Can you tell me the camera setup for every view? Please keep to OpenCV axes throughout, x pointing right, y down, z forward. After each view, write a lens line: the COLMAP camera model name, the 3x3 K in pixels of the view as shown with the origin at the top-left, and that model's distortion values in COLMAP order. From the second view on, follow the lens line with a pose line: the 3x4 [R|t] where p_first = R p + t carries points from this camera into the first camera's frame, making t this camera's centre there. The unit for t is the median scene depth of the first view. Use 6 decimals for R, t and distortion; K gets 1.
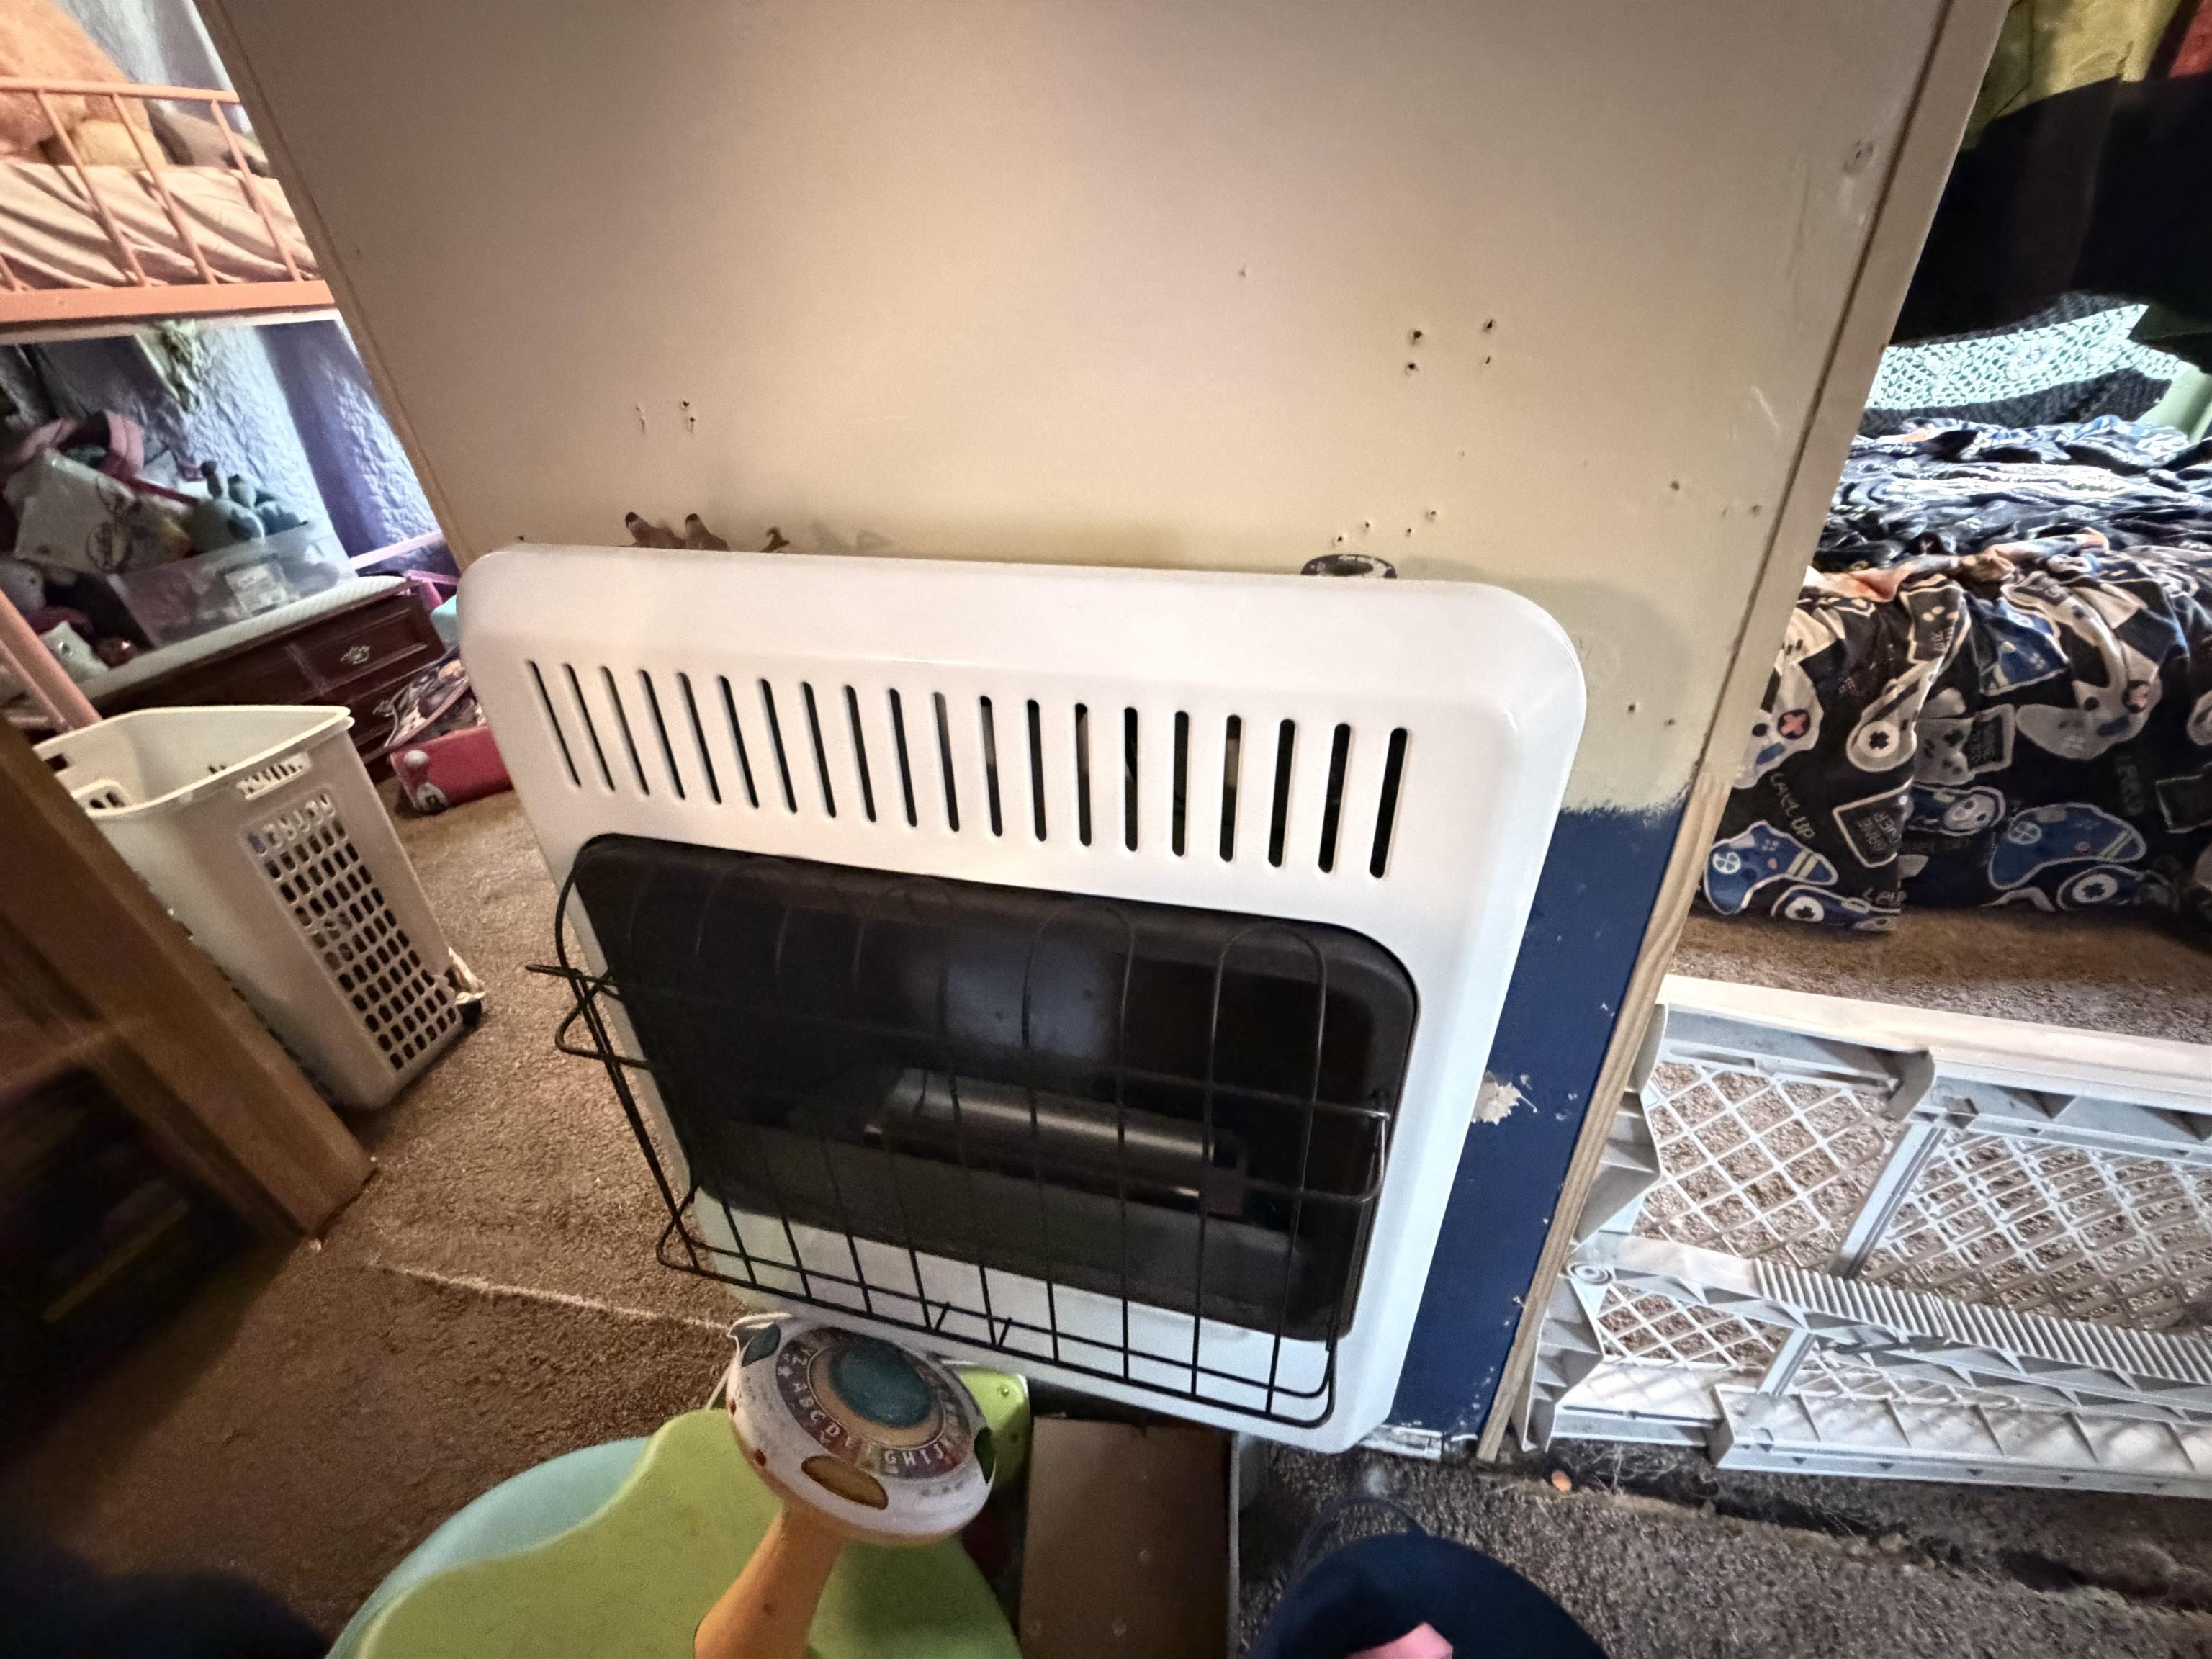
lens RADIAL K [[882.3, 0, 1108.8], [0, 882.3, 827.0], [0, 0, 1]] dist [-0.000806, -0.000186]
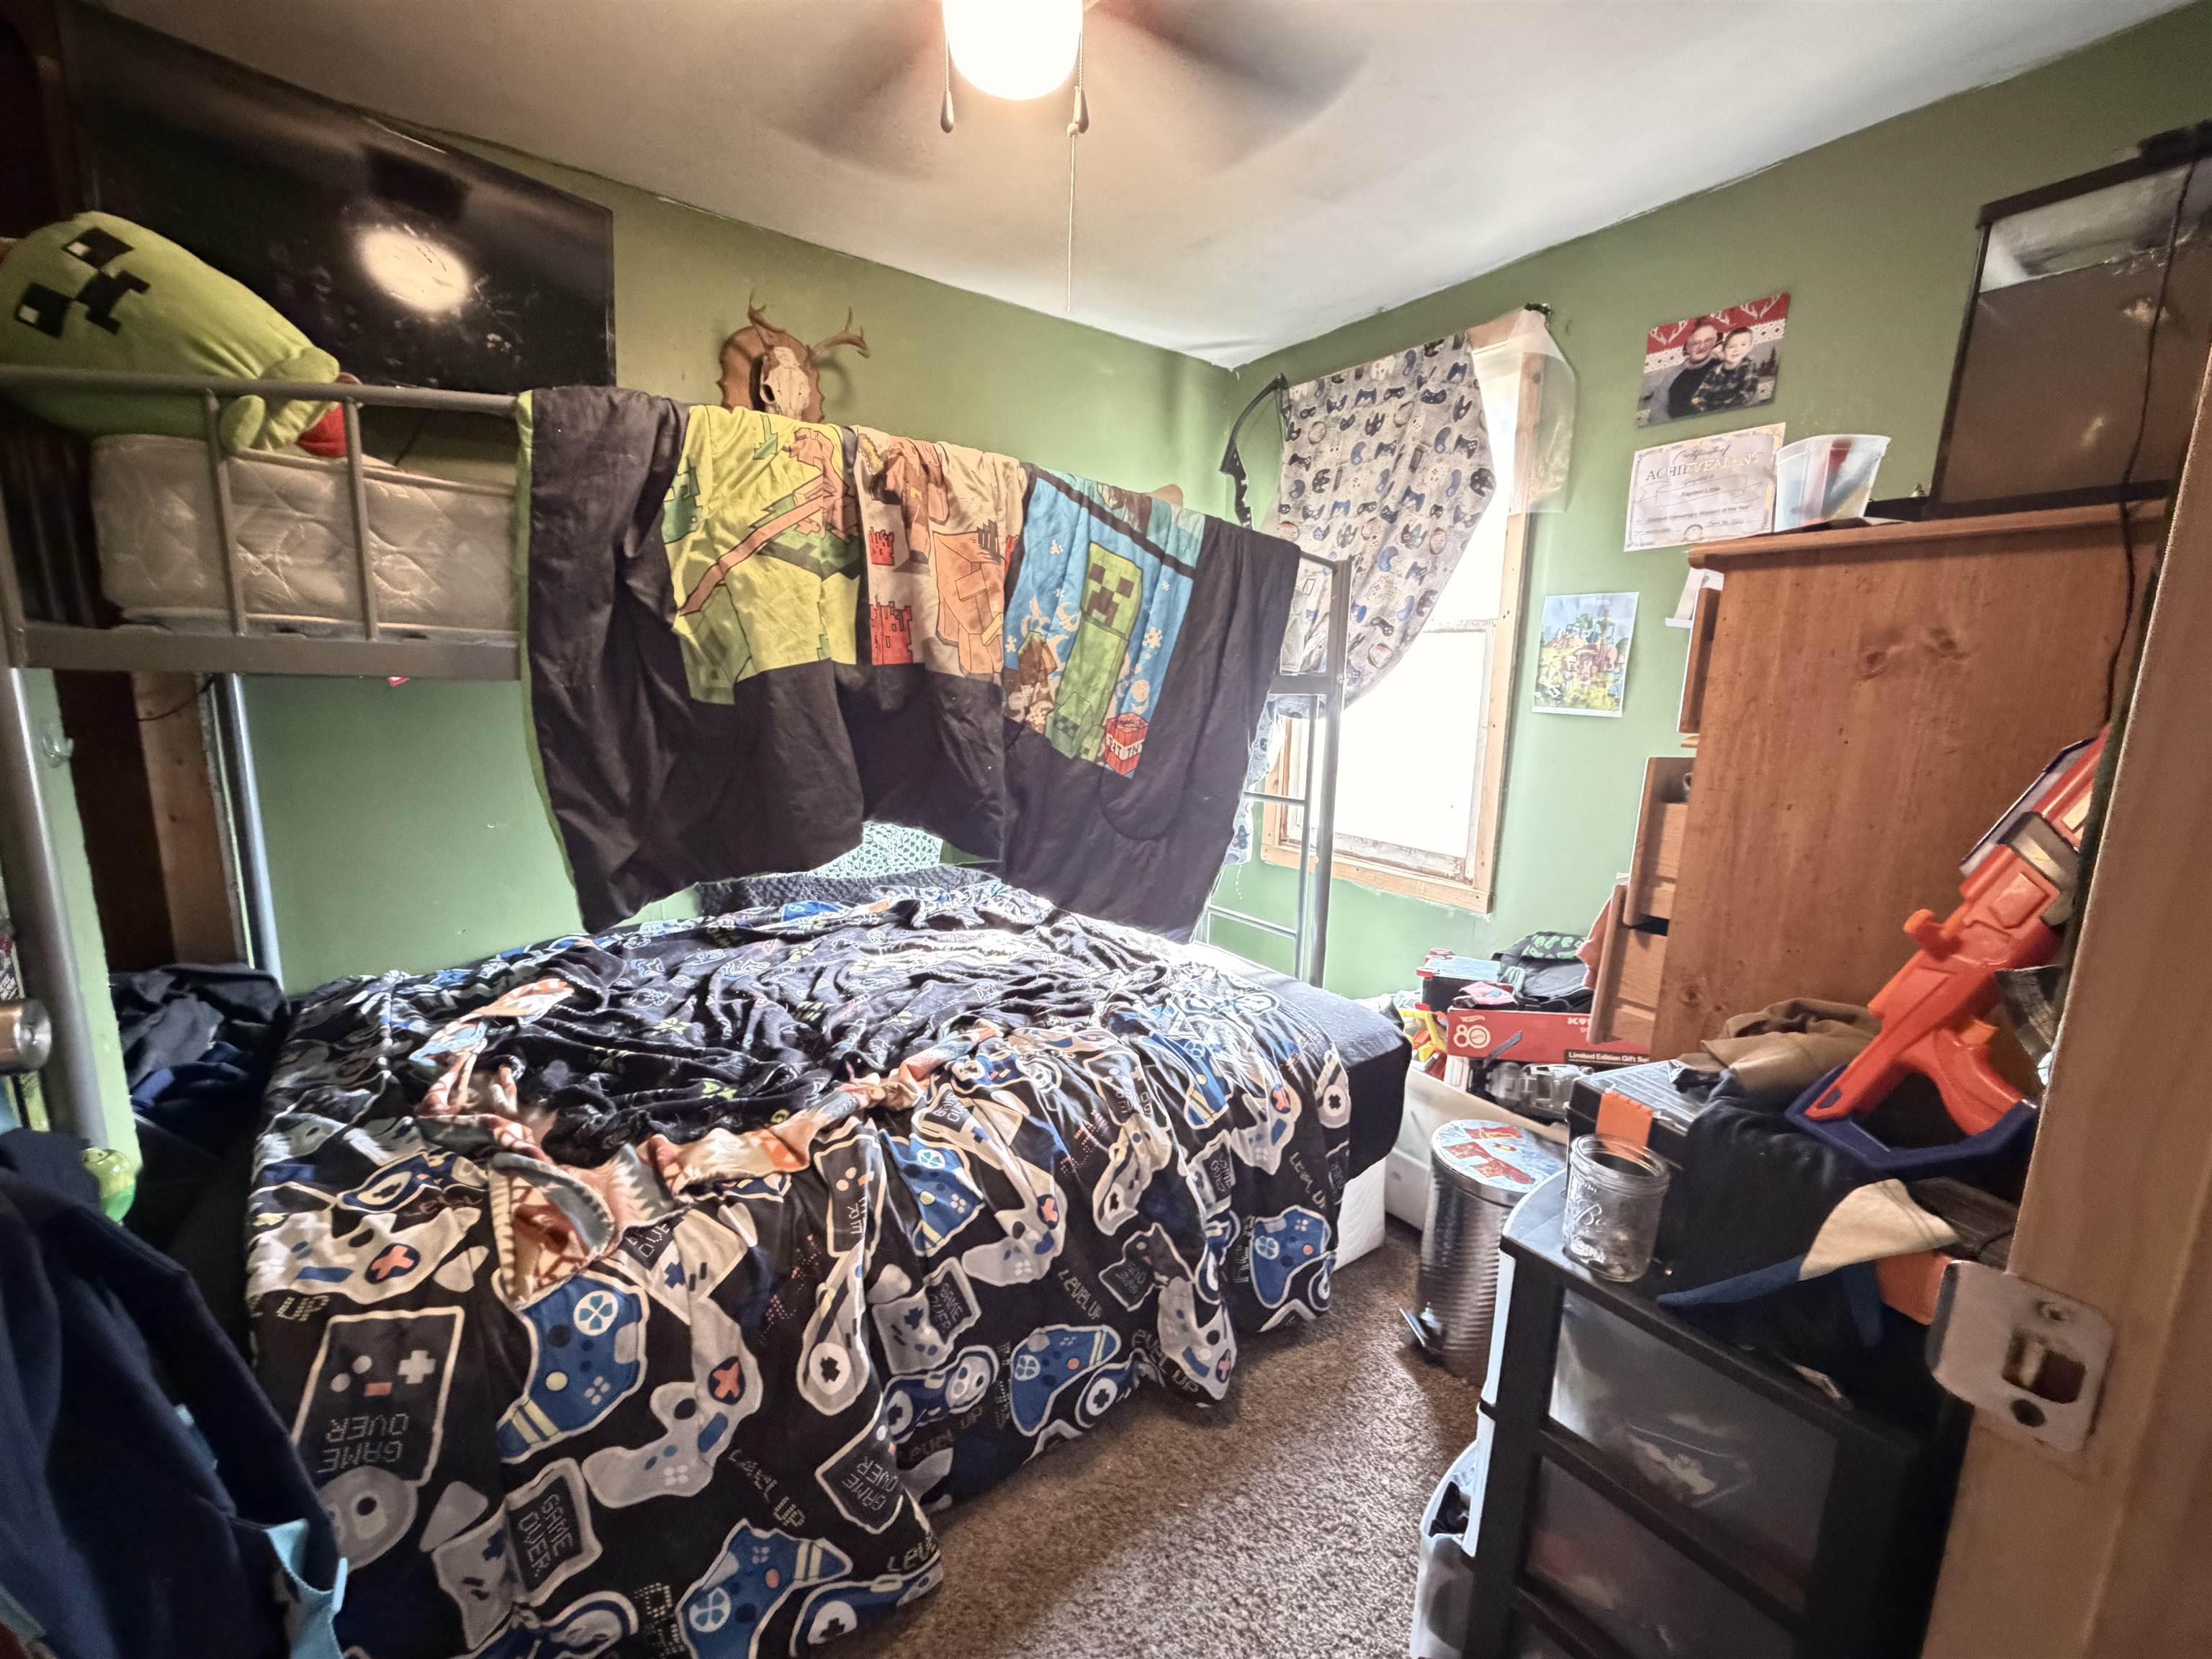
lens RADIAL K [[882.3, 0, 1105.5], [0, 882.3, 831.0], [0, 0, 1]] dist [-0.000806, -0.000186]
pose [[0.675280, -0.037485, 0.736608, 0.478935], [0.338690, 0.902943, -0.264542, -0.226151], [-0.655199, 0.428122, 0.622436, 0.174086]]
